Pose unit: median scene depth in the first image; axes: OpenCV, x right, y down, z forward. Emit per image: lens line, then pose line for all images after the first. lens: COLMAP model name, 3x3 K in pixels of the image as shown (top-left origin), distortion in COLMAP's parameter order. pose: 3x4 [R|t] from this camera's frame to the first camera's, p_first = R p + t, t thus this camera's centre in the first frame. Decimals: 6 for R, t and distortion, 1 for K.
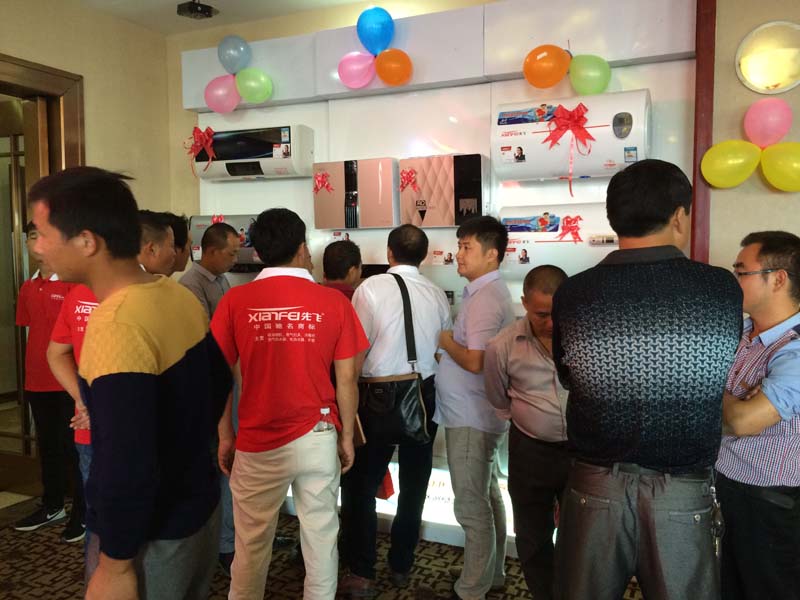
lens RADIAL K [[691.2, 0, 400.0], [0, 691.2, 300.0], [0, 0, 1]] dist [0.088914, -0.129171]
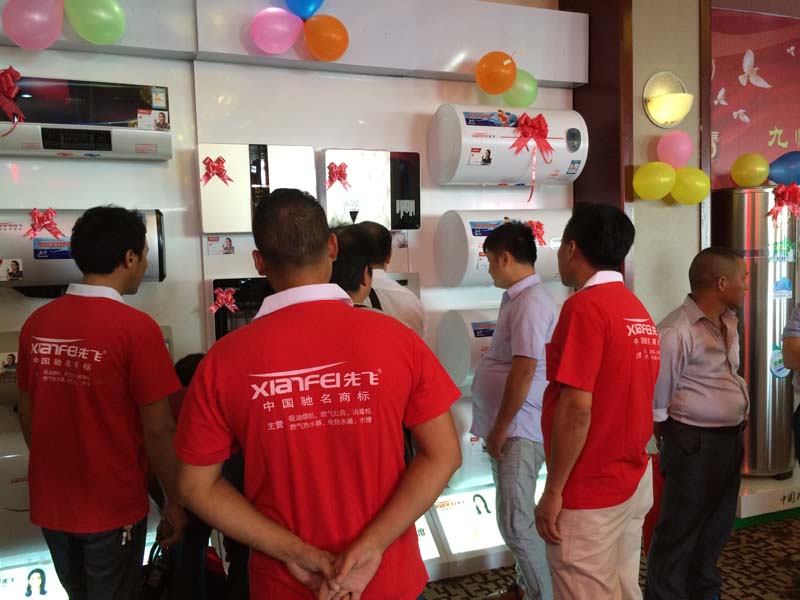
lens RADIAL K [[691.2, 0, 400.0], [0, 691.2, 300.0], [0, 0, 1]] dist [0.088914, -0.129171]
pose [[0.663617, -0.068195, 0.744957, -0.580891], [0.080675, 0.996552, 0.019360, -0.032223], [-0.743709, 0.047252, 0.666831, 0.390512]]
